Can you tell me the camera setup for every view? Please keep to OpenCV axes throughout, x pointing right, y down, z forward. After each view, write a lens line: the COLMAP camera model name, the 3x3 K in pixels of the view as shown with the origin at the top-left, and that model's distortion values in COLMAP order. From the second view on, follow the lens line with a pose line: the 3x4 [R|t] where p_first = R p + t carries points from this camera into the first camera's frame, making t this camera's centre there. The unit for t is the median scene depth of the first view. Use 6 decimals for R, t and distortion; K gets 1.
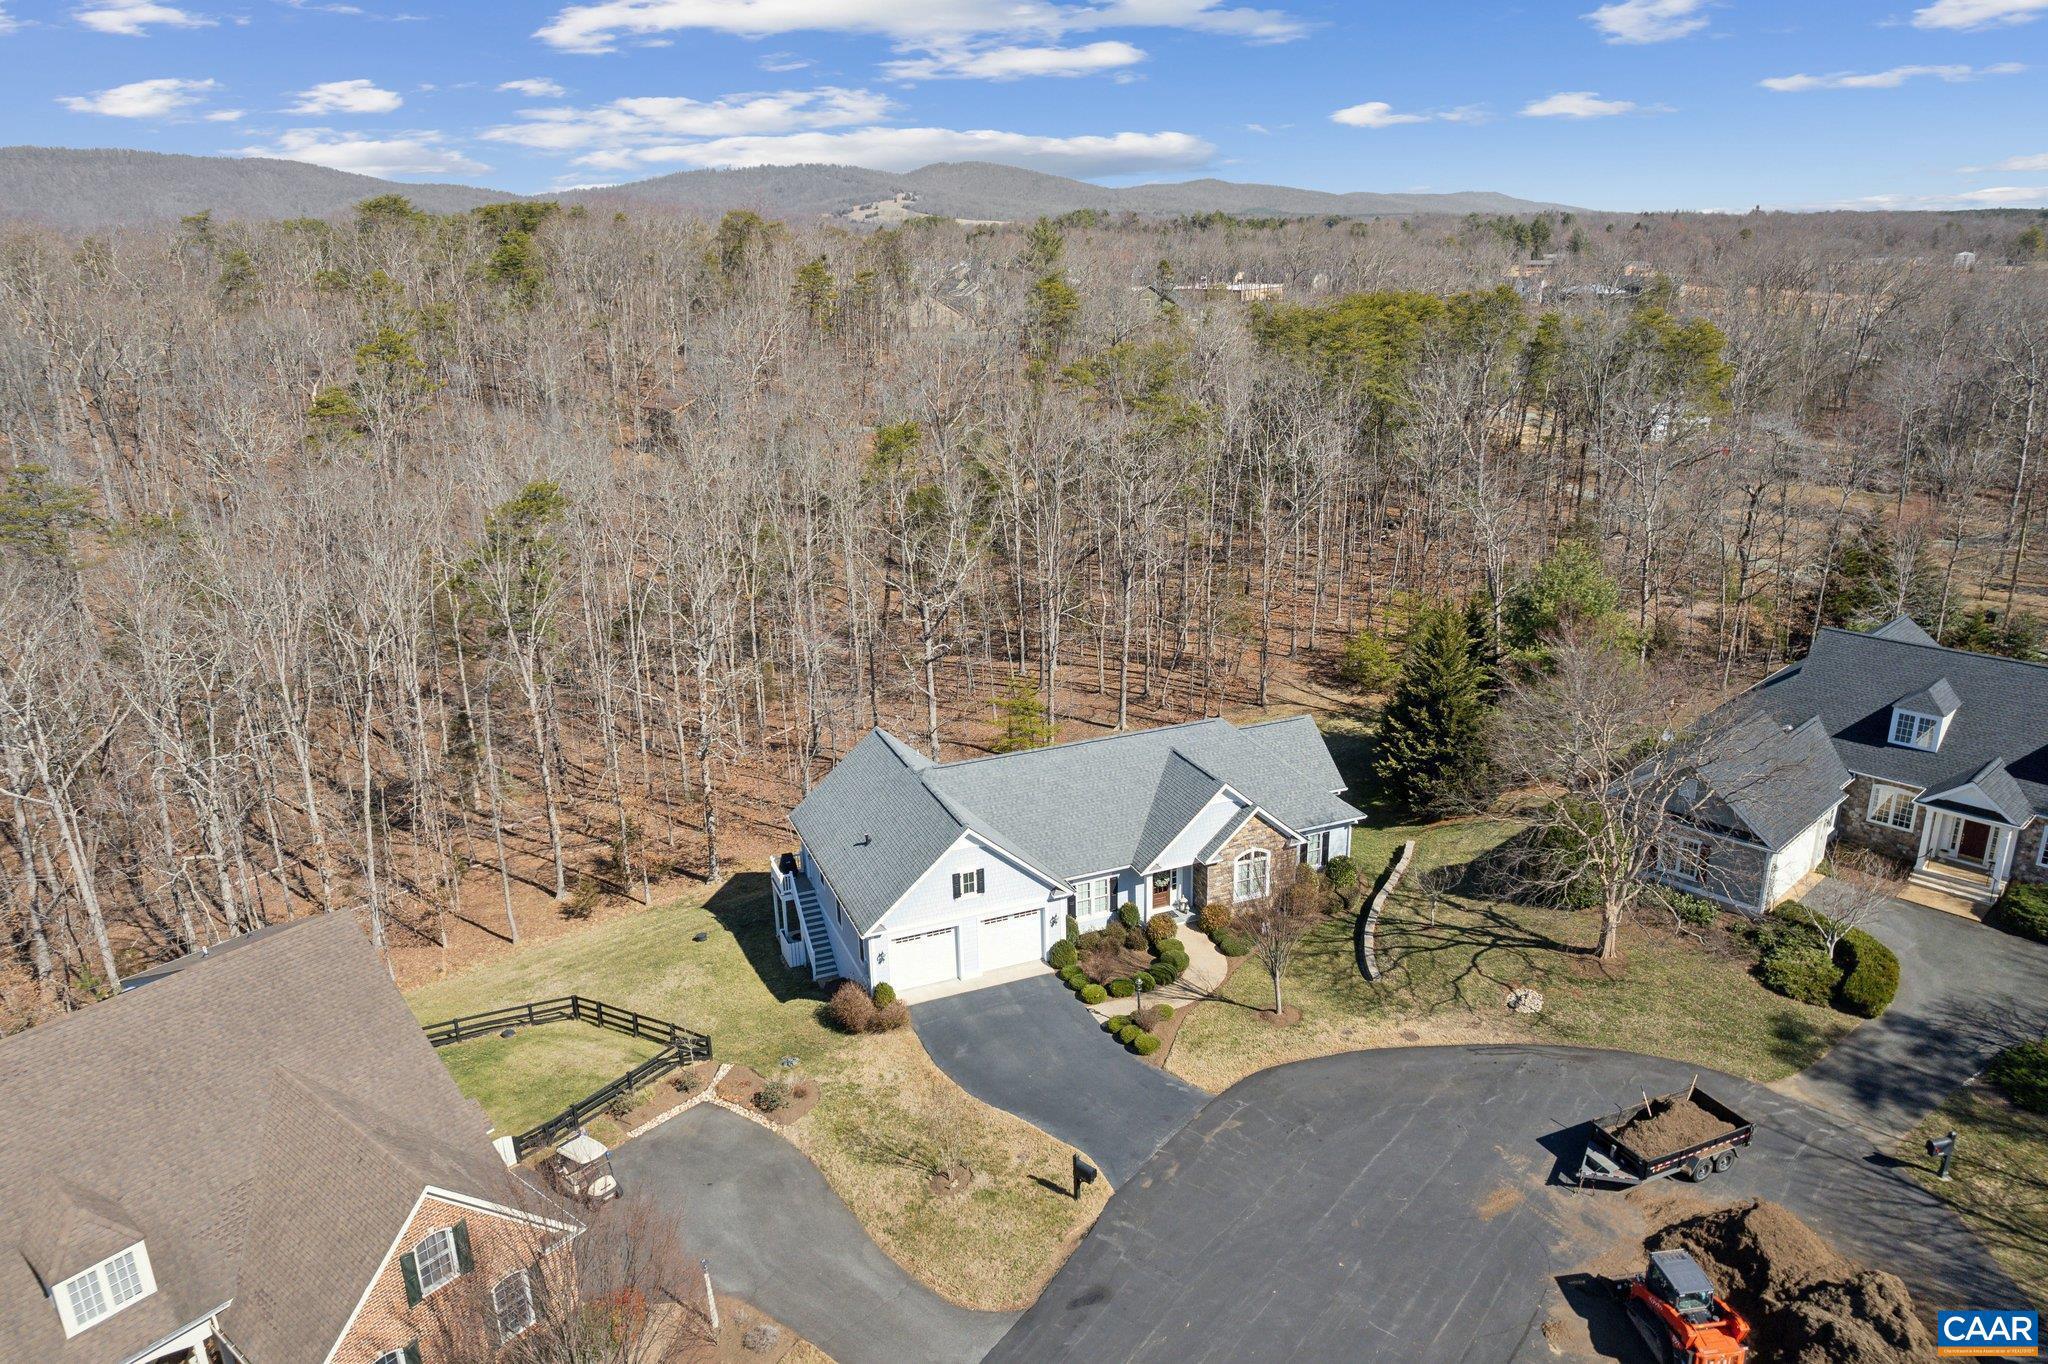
lens RADIAL K [[1314.5, 0, 1024.0], [0, 1314.5, 682.0], [0, 0, 1]] dist [-0.001169, -0.000137]
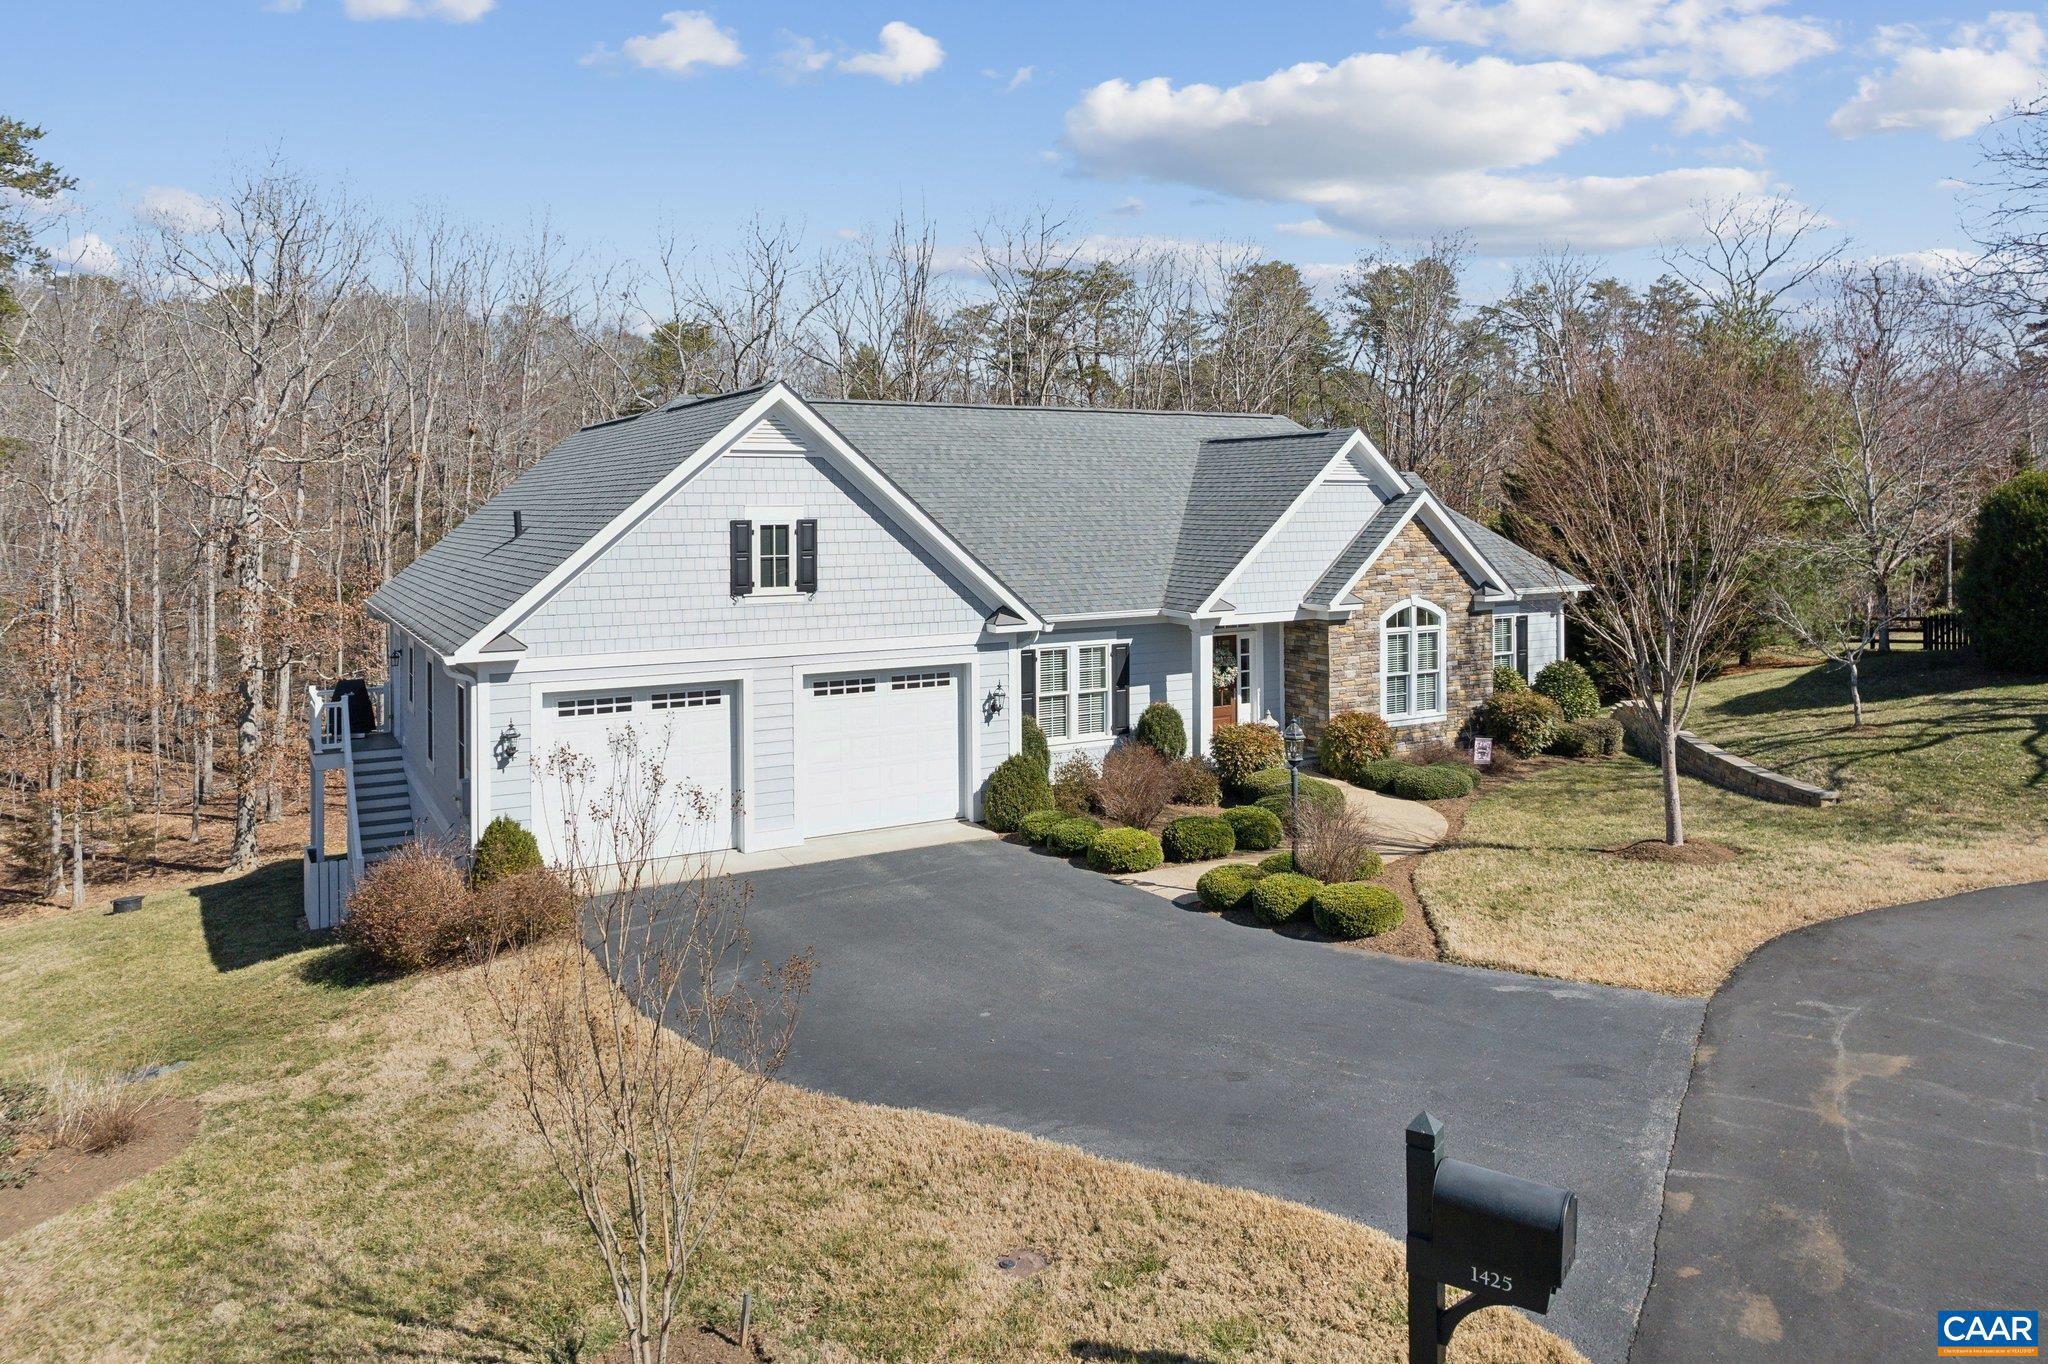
lens RADIAL K [[1350.7, 0, 1011.1], [0, 1350.7, 504.2], [0, 0, 1]] dist [-0.001845, -0.000371]
pose [[0.991153, 0.016258, 0.131723, -0.025455], [0.024723, 0.952484, -0.303584, 0.246624], [-0.130400, 0.304154, 0.943656, 0.605482]]
